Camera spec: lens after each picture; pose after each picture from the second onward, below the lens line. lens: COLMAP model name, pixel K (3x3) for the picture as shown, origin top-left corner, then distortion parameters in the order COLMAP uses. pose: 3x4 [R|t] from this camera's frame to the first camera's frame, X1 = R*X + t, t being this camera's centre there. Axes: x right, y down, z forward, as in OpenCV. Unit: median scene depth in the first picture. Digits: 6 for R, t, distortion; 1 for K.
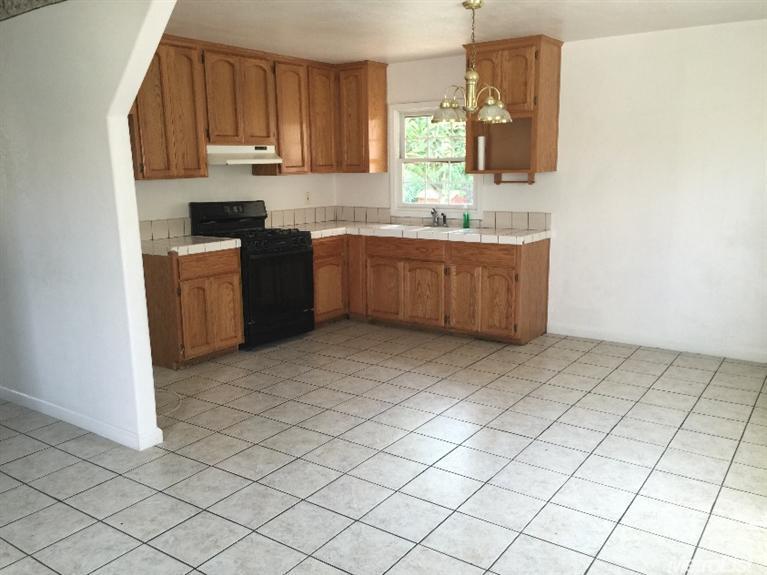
lens RADIAL K [[664.8, 0, 383.5], [0, 664.8, 288.2], [0, 0, 1]] dist [0.009769, -0.001005]
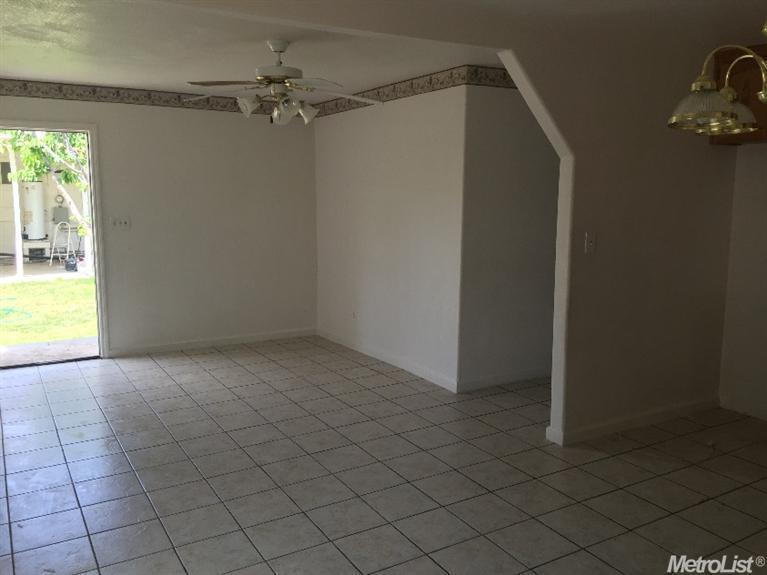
lens RADIAL K [[664.8, 0, 384.2], [0, 664.8, 286.1], [0, 0, 1]] dist [0.009769, -0.001005]
pose [[-0.416403, 0.155591, -0.895768, 0.839702], [-0.174664, 0.953206, 0.246761, -0.275376], [0.892245, 0.259210, -0.369741, 1.223345]]
